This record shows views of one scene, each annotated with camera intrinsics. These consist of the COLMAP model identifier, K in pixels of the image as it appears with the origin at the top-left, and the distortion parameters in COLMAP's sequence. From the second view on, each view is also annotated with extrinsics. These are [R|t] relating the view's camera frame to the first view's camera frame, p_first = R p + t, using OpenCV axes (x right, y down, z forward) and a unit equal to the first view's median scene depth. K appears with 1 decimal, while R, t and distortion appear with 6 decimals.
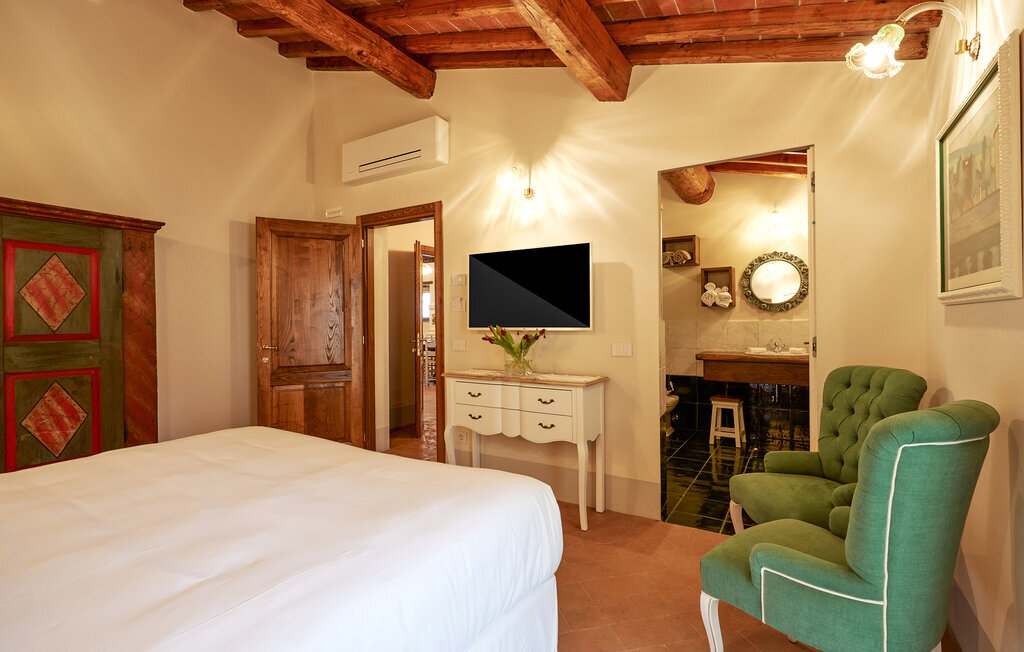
lens RADIAL K [[477.0, 0, 516.1], [0, 477.0, 321.7], [0, 0, 1]] dist [-0.000463, -0.000095]
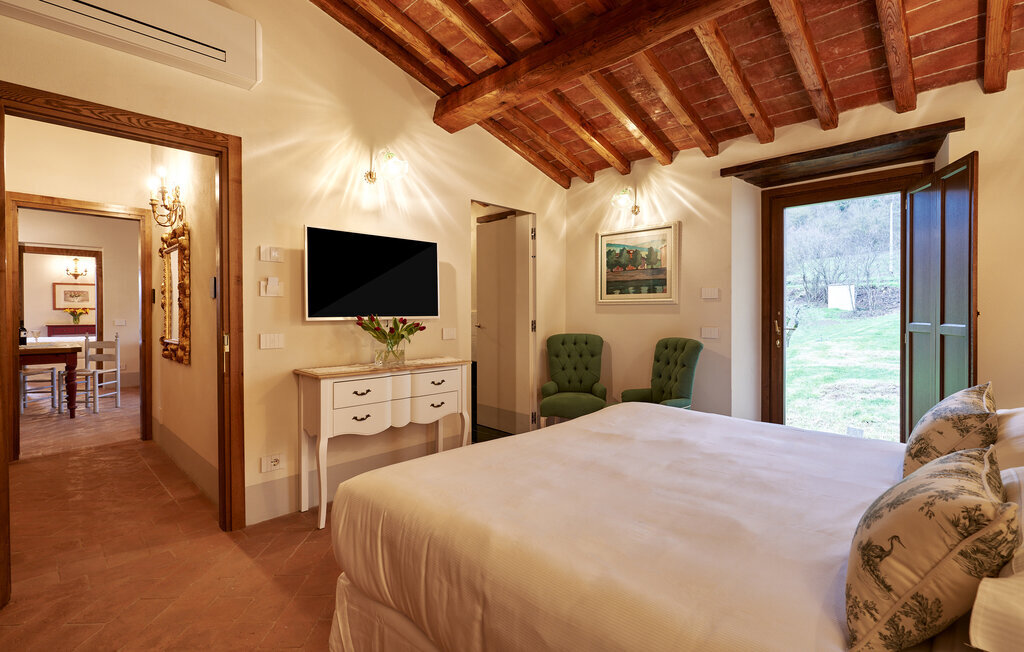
lens RADIAL K [[471.3, 0, 515.0], [0, 471.3, 311.5], [0, 0, 1]] dist [-0.001311, -0.000056]
pose [[0.217307, 0.002610, 0.976100, -0.856754], [-0.001884, 0.999996, -0.002254, 0.003954], [-0.976102, -0.001349, 0.217311, 0.522931]]
